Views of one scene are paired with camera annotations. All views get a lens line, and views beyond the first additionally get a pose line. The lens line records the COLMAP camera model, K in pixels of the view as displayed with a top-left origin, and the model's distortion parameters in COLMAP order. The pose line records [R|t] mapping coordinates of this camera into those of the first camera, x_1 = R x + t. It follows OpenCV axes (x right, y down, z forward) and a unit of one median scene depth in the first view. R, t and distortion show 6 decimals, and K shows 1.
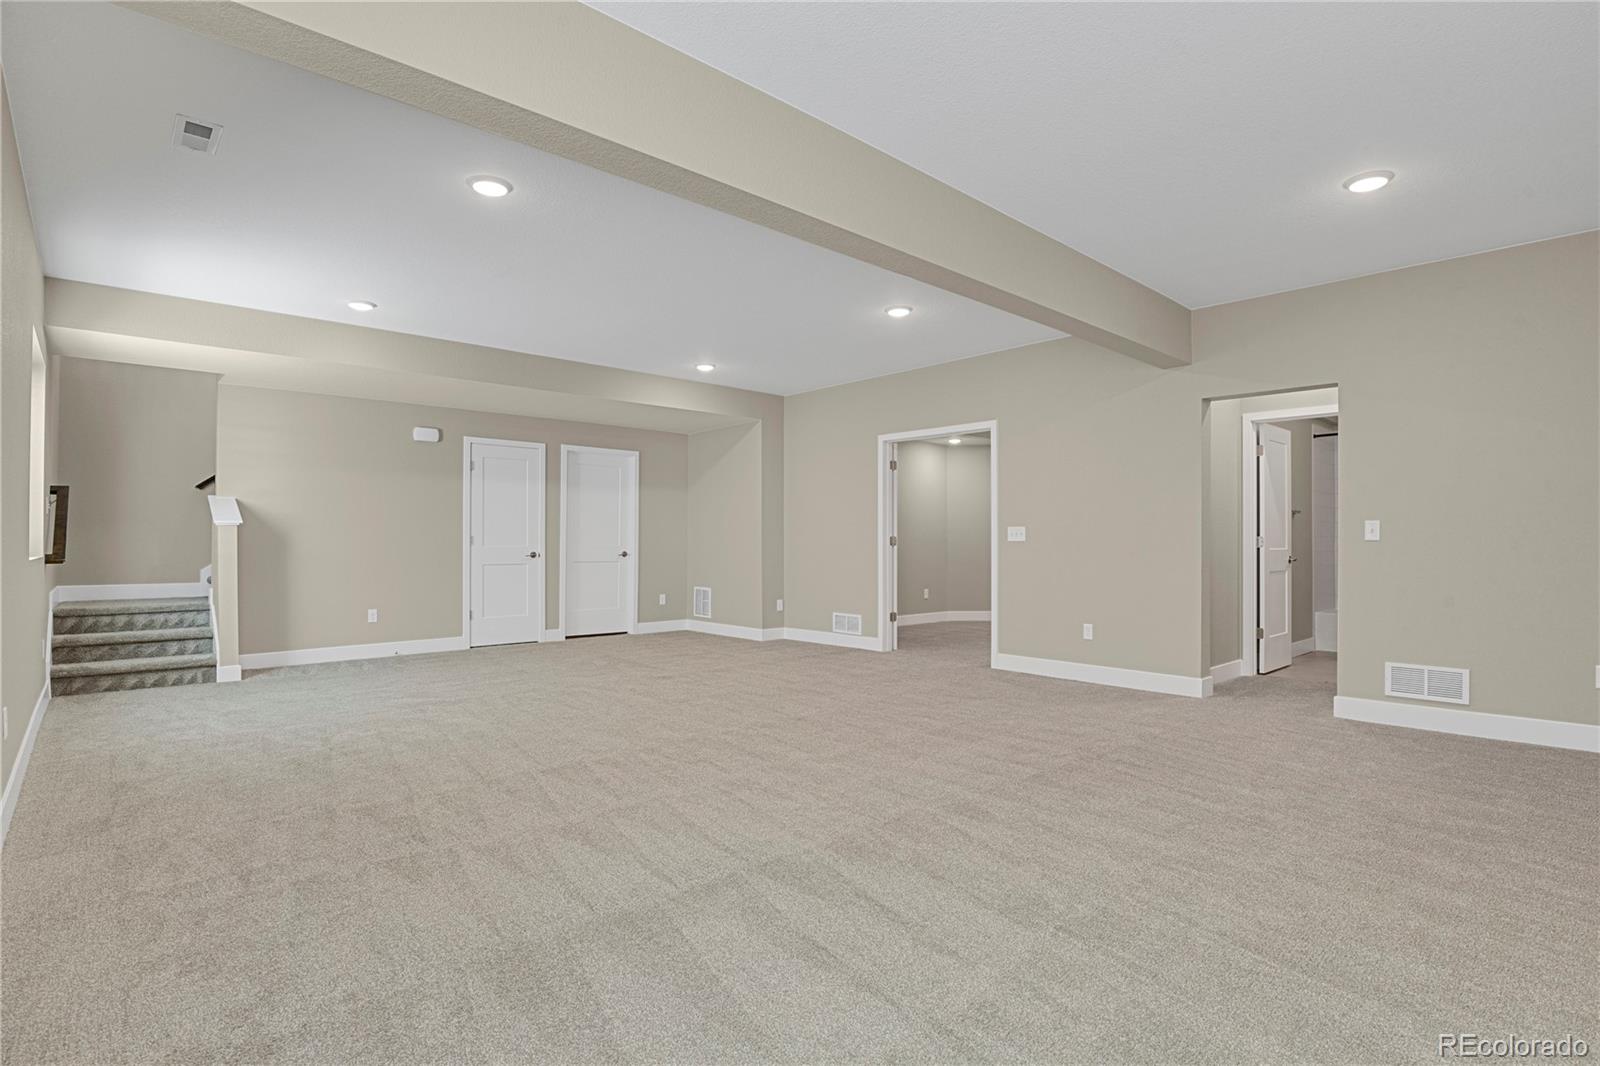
lens RADIAL K [[784.7, 0, 803.5], [0, 784.7, 532.2], [0, 0, 1]] dist [-0.001681, -0.000443]
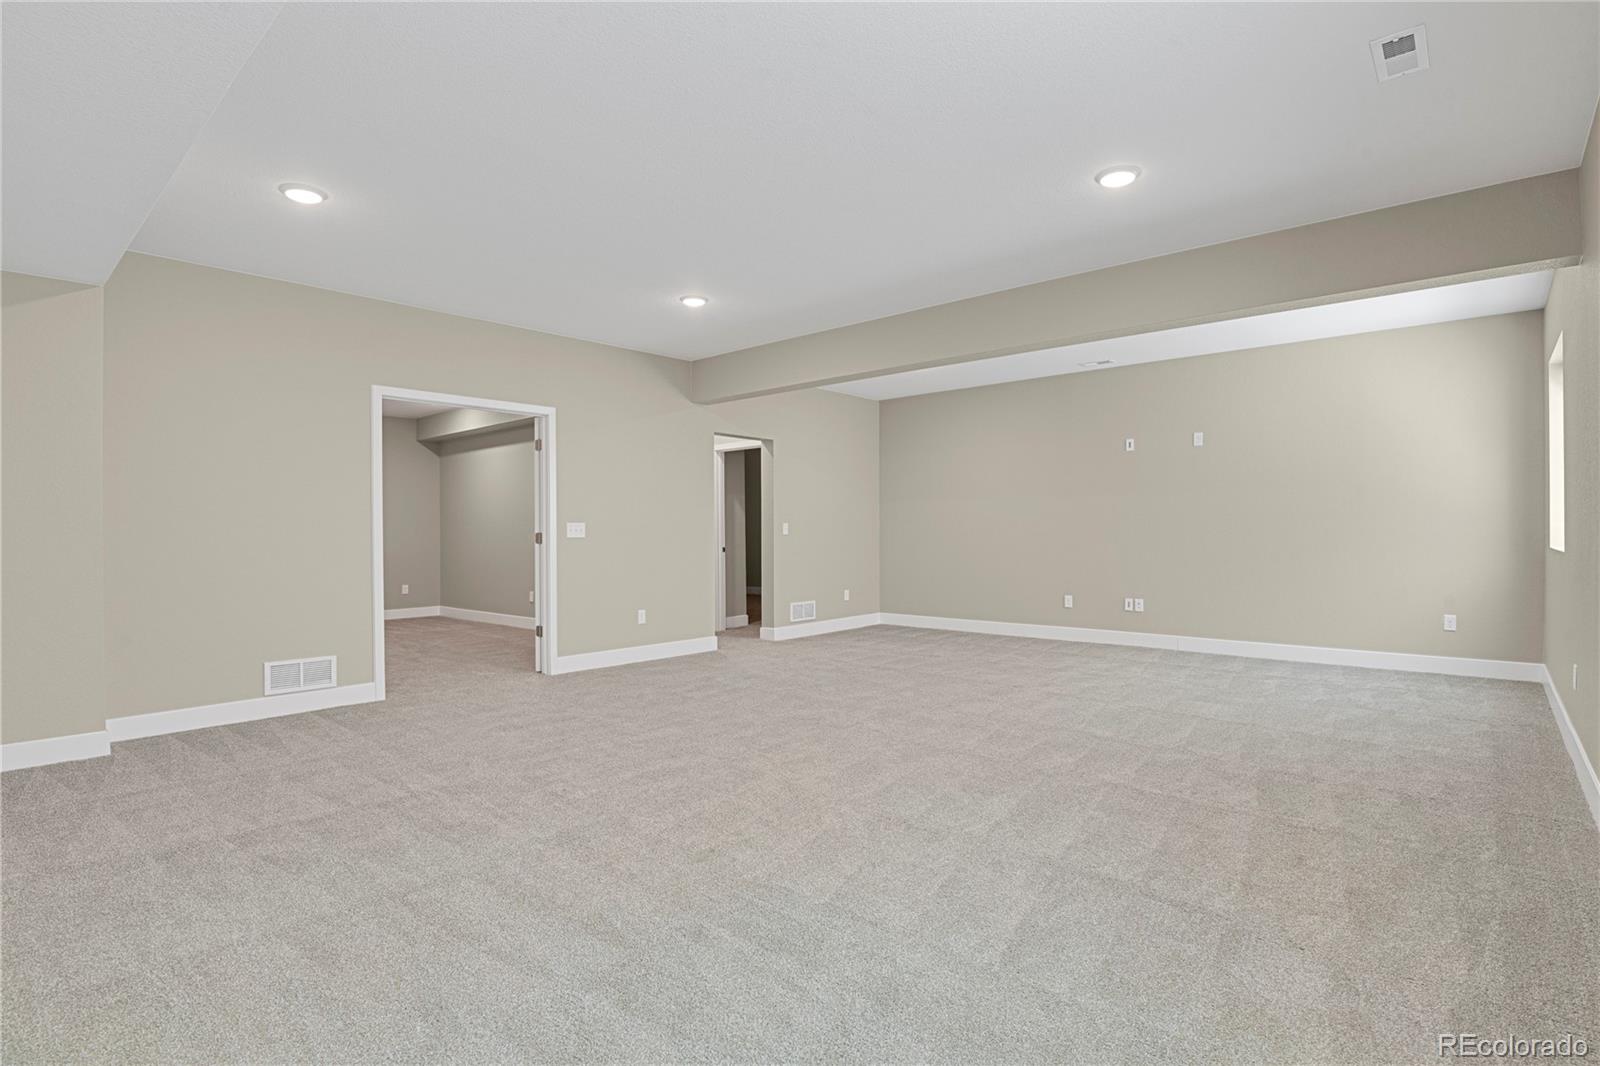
lens RADIAL K [[784.7, 0, 803.5], [0, 784.7, 532.2], [0, 0, 1]] dist [-0.001681, -0.000443]
pose [[-0.096206, 0.010604, 0.995305, -0.727628], [0.006235, 0.999930, -0.010050, 0.016302], [-0.995342, 0.005239, -0.096265, 0.808769]]
